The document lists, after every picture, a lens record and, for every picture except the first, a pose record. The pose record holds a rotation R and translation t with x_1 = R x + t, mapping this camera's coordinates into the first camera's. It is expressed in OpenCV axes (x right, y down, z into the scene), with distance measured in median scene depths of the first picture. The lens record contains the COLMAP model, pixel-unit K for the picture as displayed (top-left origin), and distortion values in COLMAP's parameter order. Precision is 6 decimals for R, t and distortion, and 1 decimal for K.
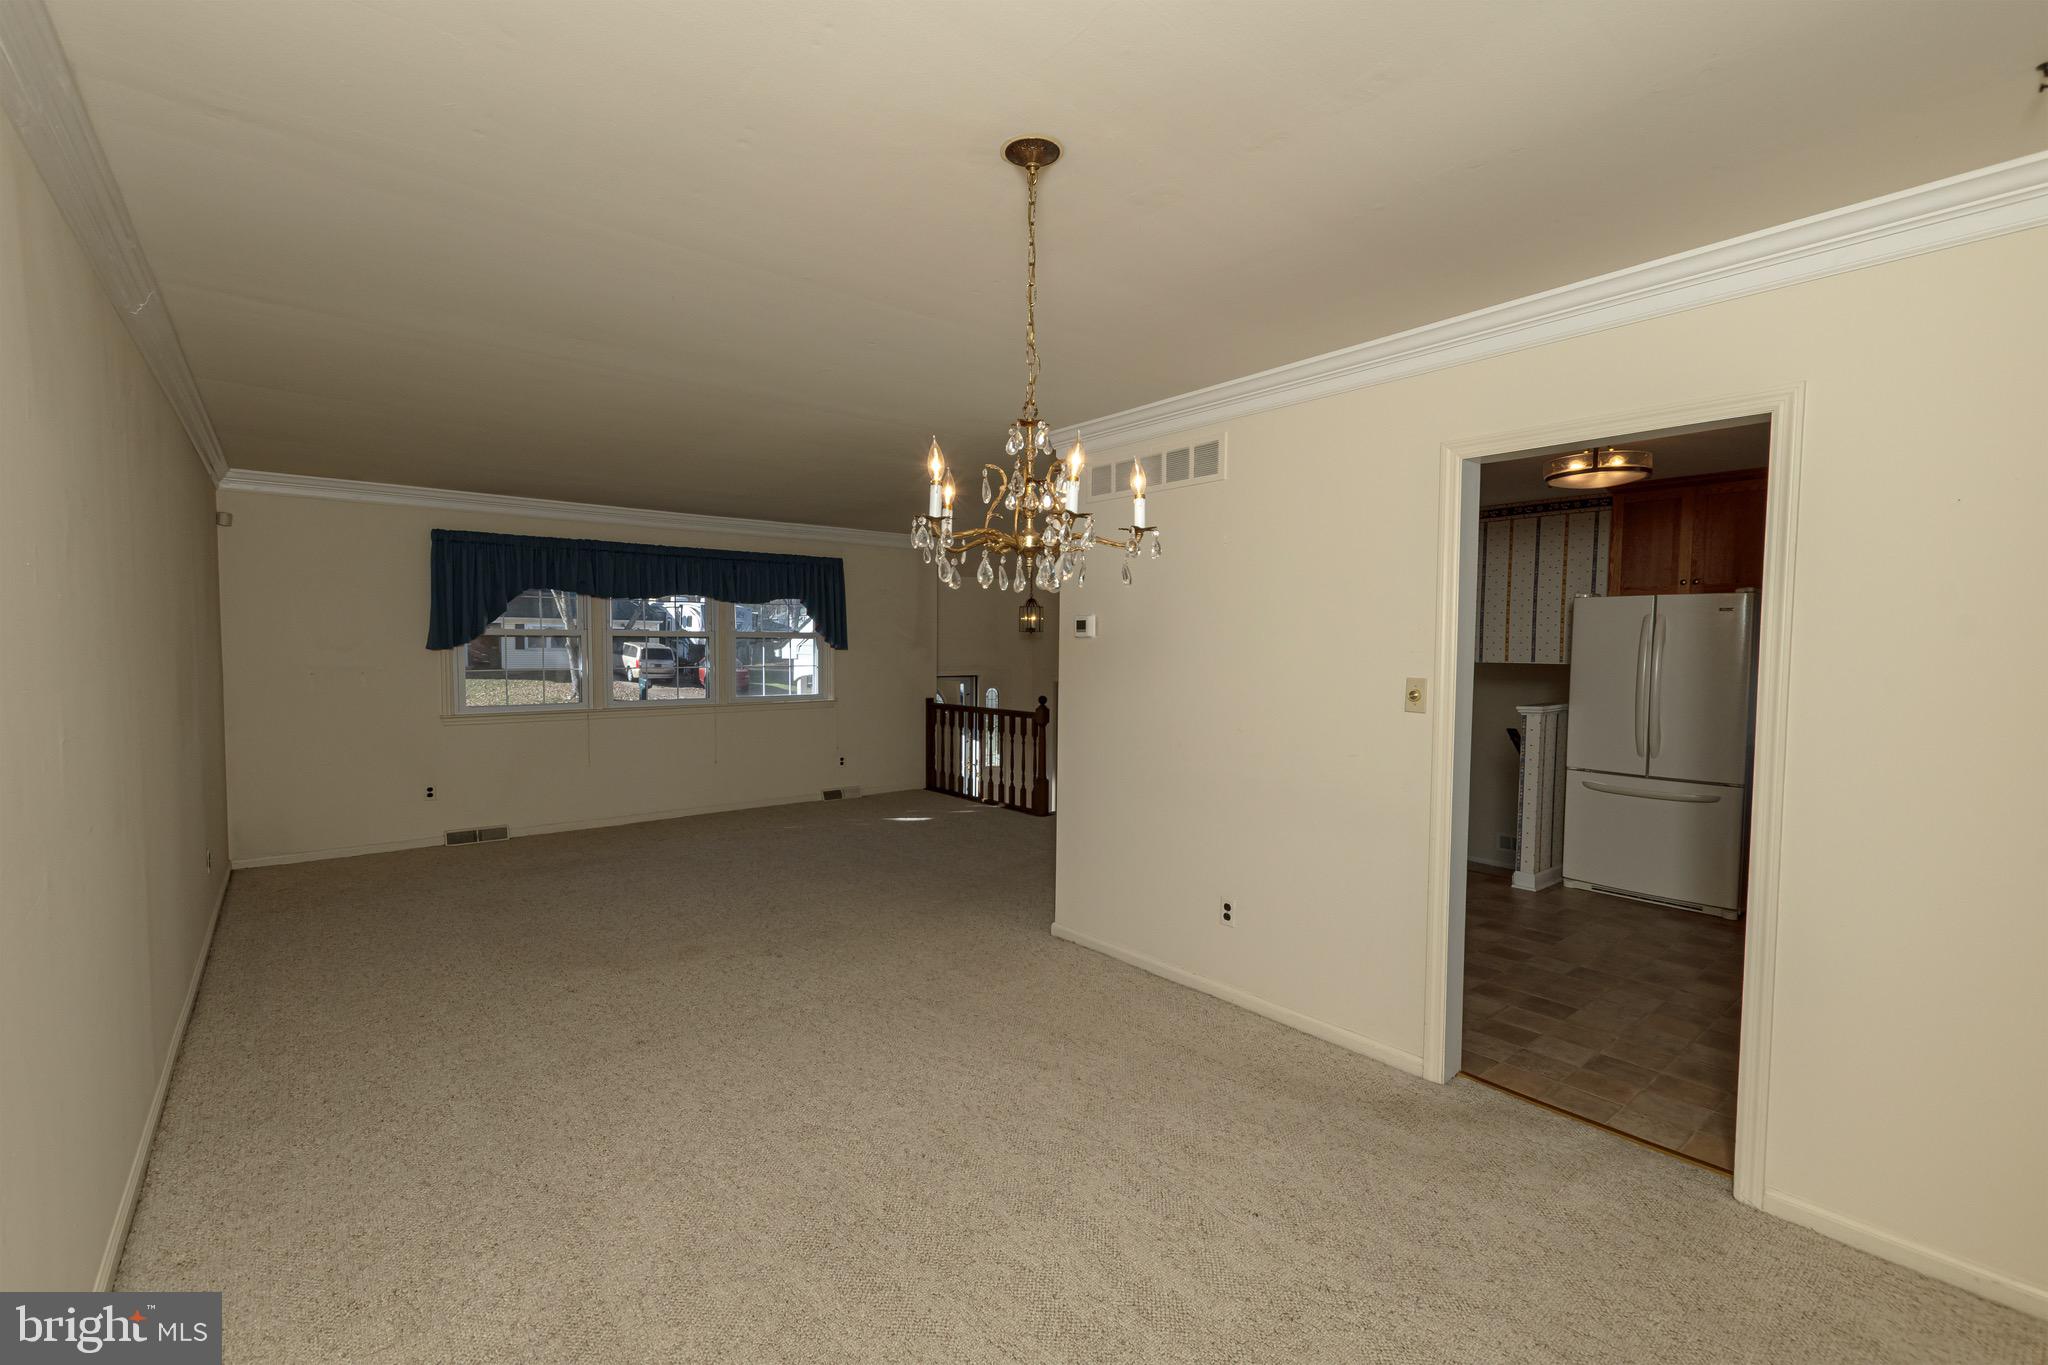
lens RADIAL K [[880.4, 0, 1019.9], [0, 880.4, 683.3], [0, 0, 1]] dist [0.008081, -0.004091]
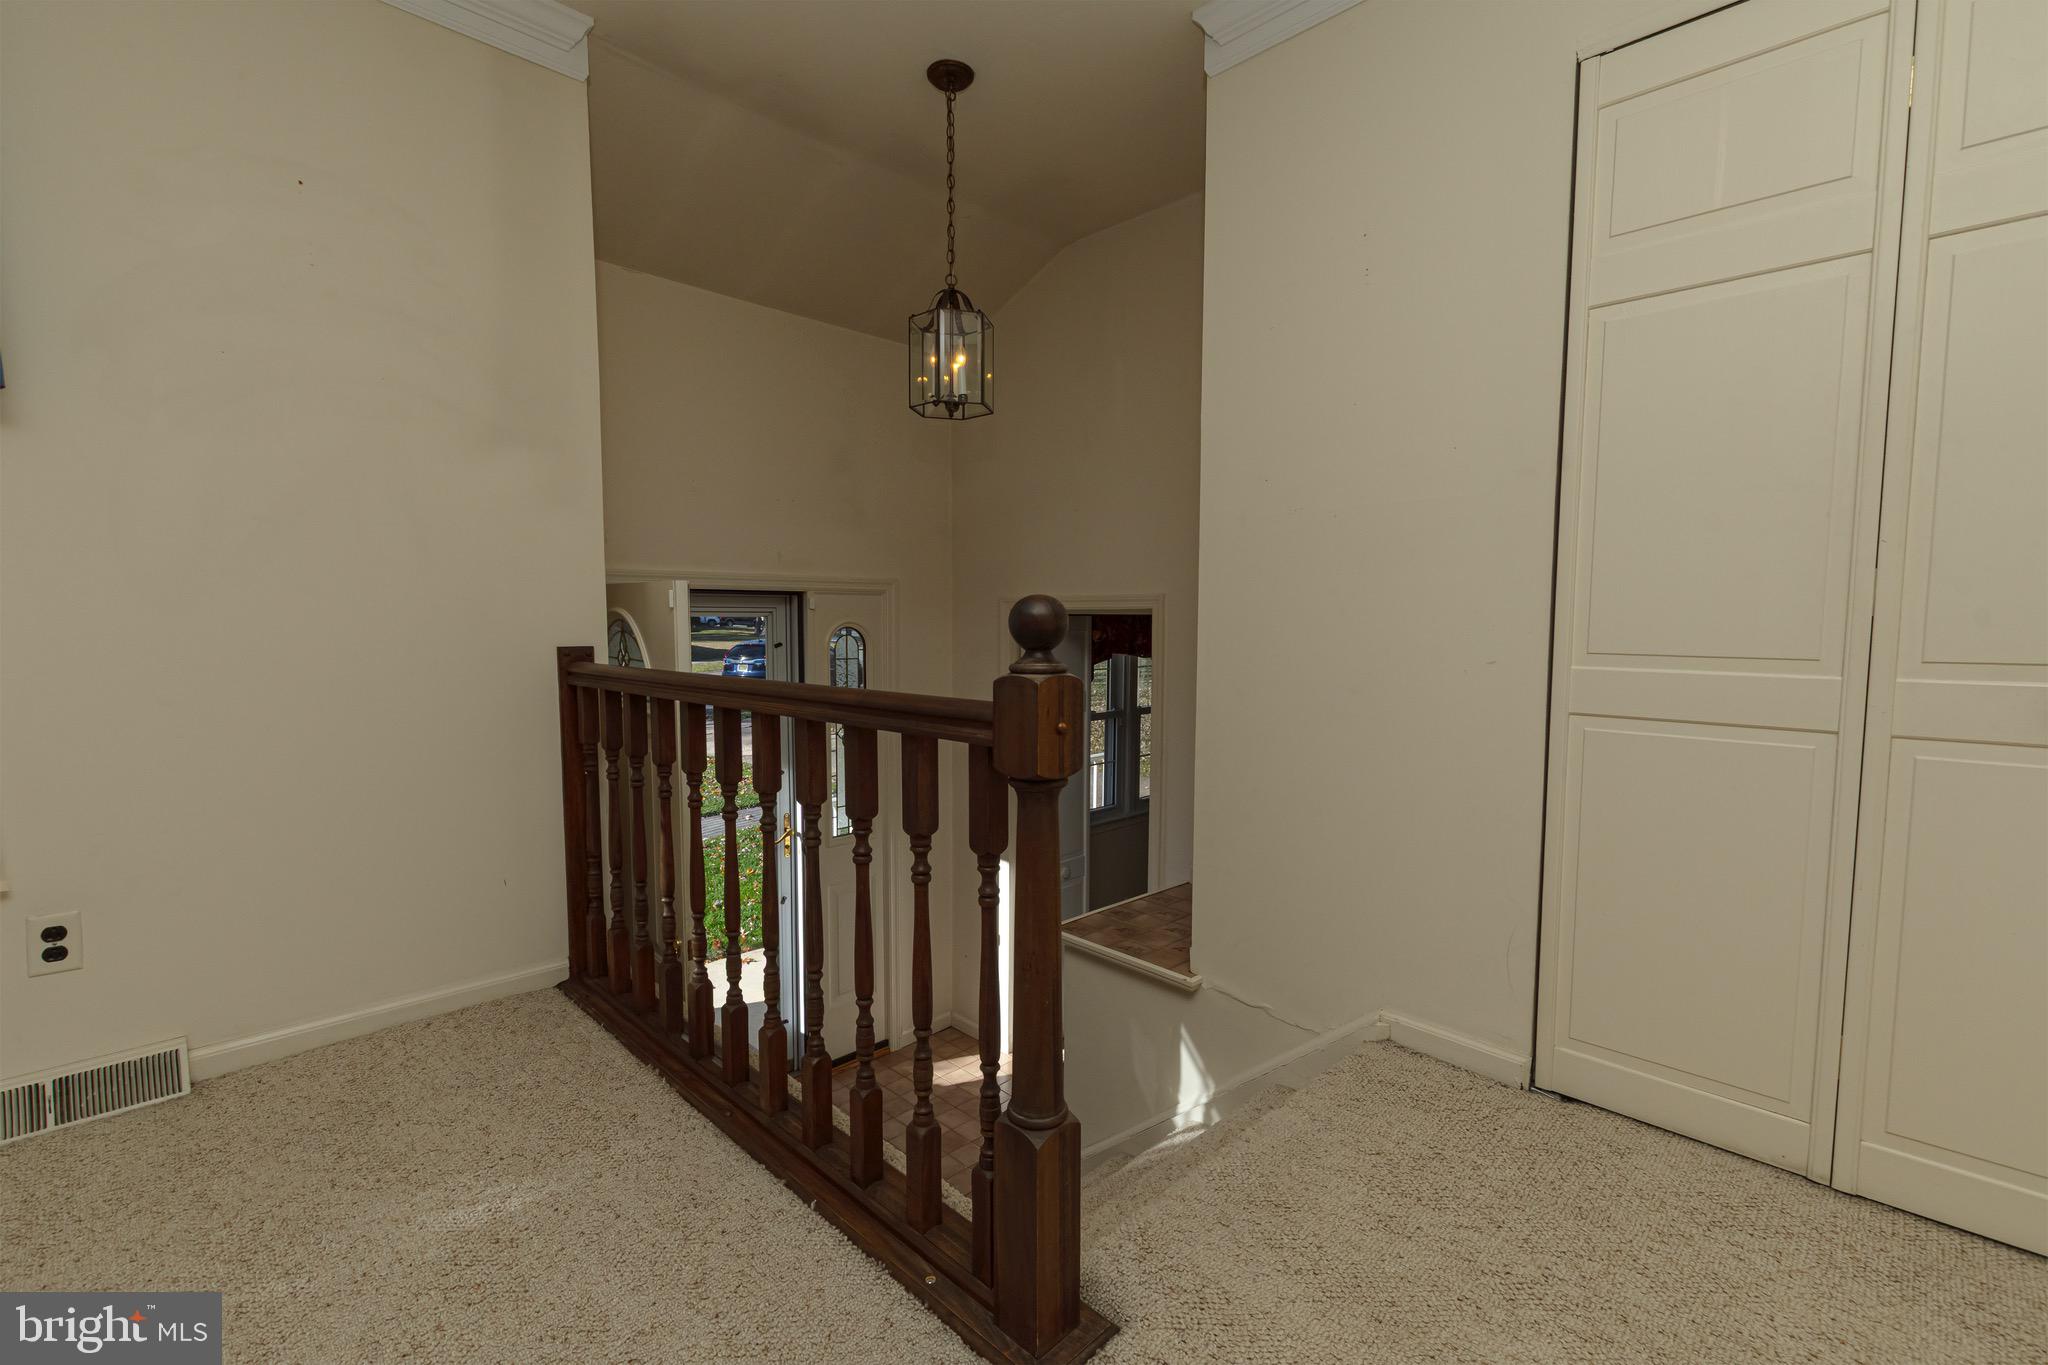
lens RADIAL K [[903.5, 0, 1020.4], [0, 903.5, 686.2], [0, 0, 1]] dist [-0.034851, 0.007824]
pose [[0.996389, -0.012857, 0.083927, 0.009375], [0.010192, 0.999432, 0.032113, 0.024582], [-0.084292, -0.031142, 0.995954, 0.842129]]
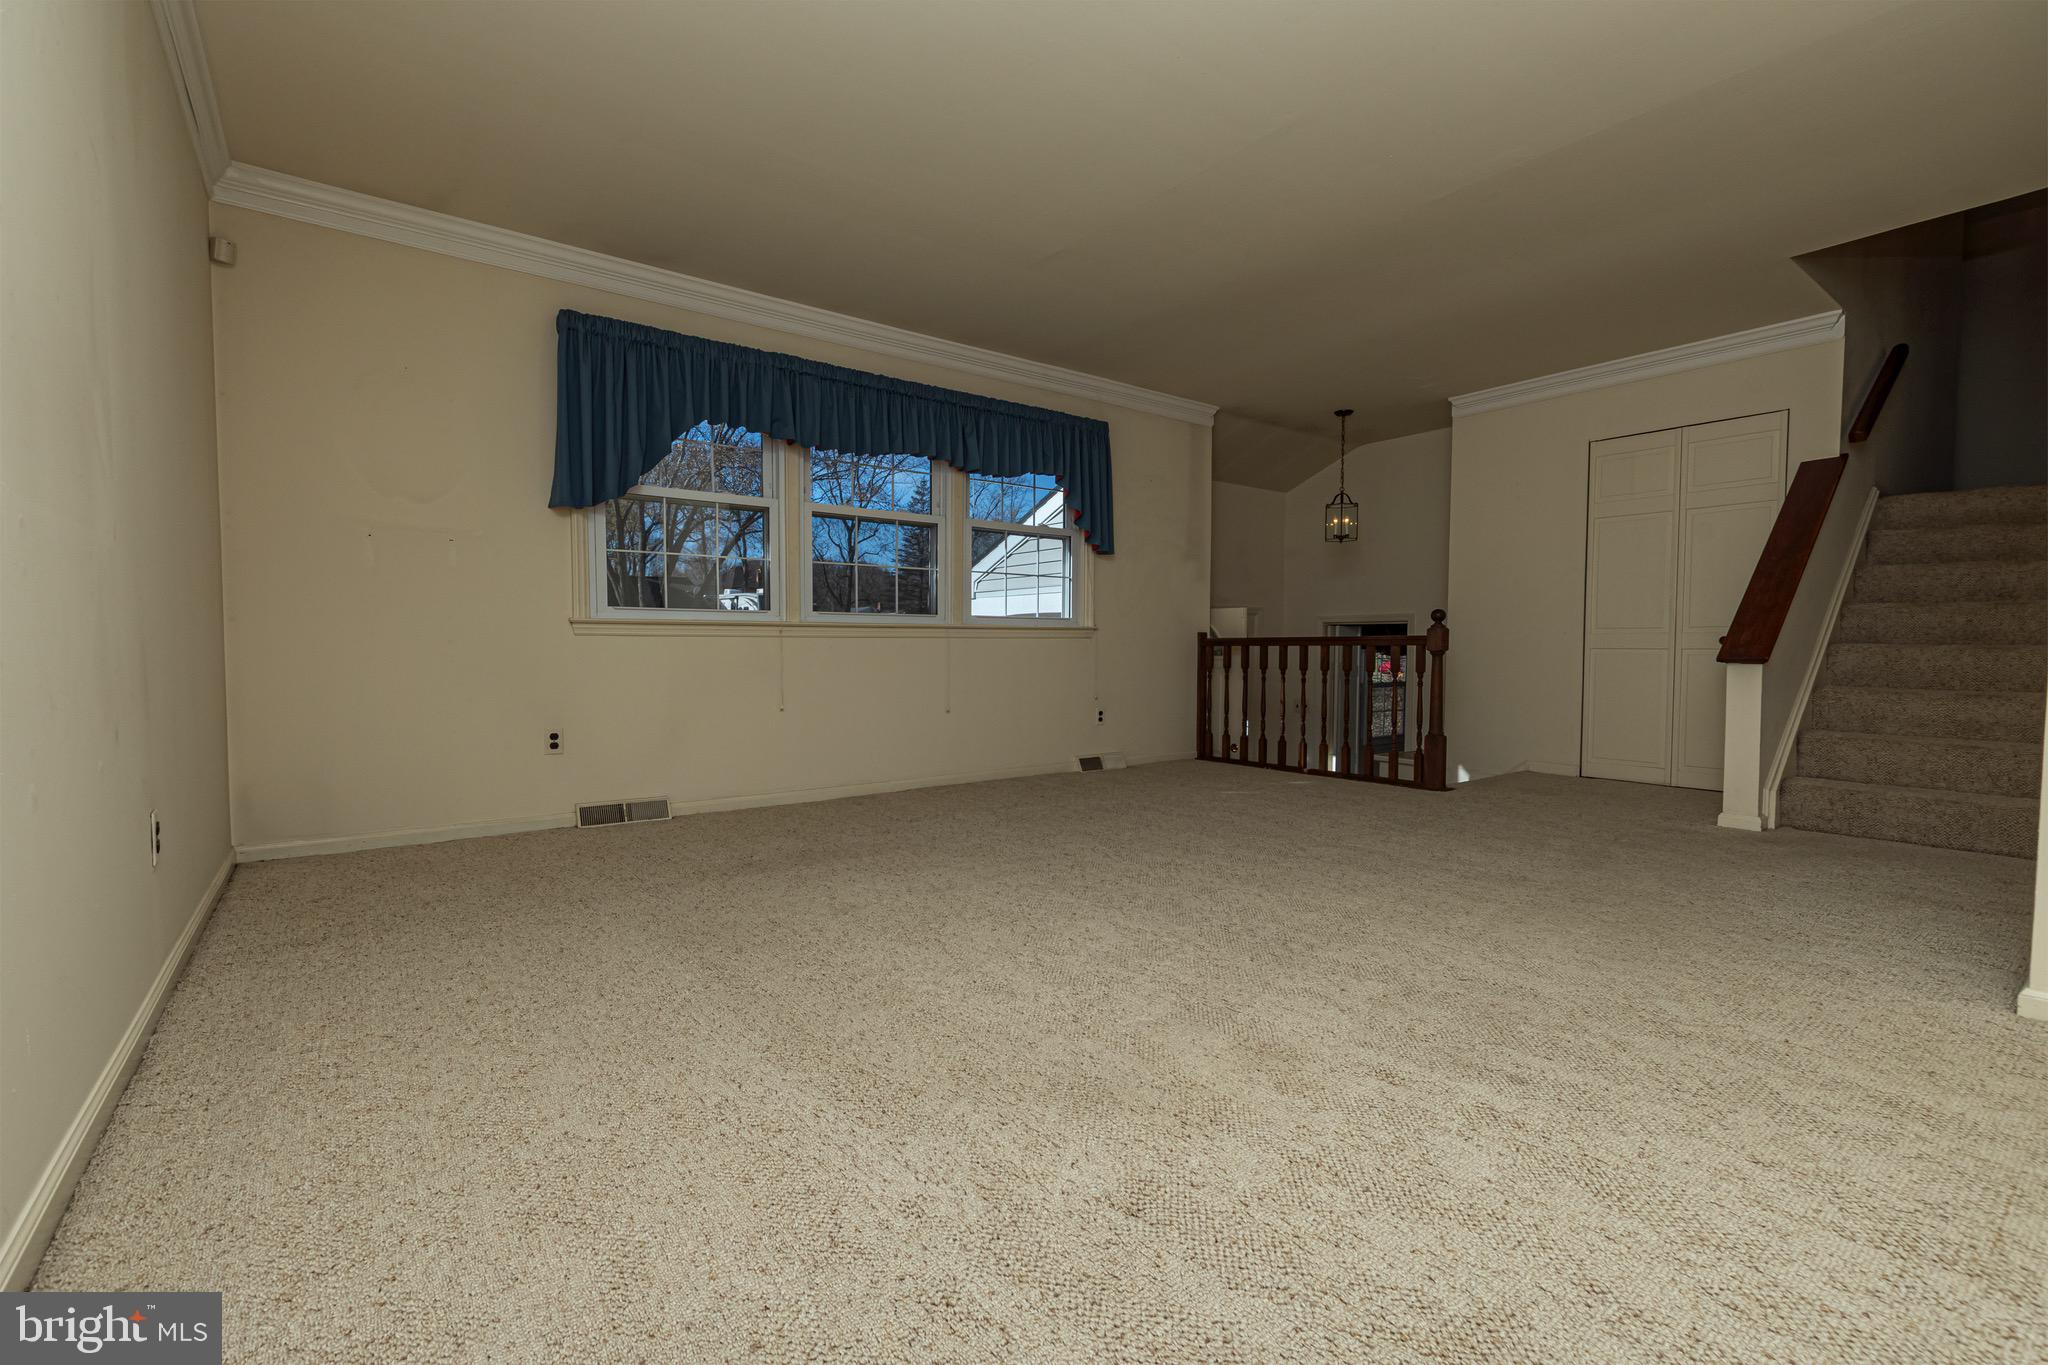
lens RADIAL K [[893.3, 0, 1024.0], [0, 893.3, 682.5], [0, 0, 1]] dist [0.002073, 0.000534]
pose [[0.999216, -0.002751, -0.039494, -0.258026], [0.002619, 0.999991, -0.003389, 0.070369], [0.039503, 0.003283, 0.999214, 0.317171]]
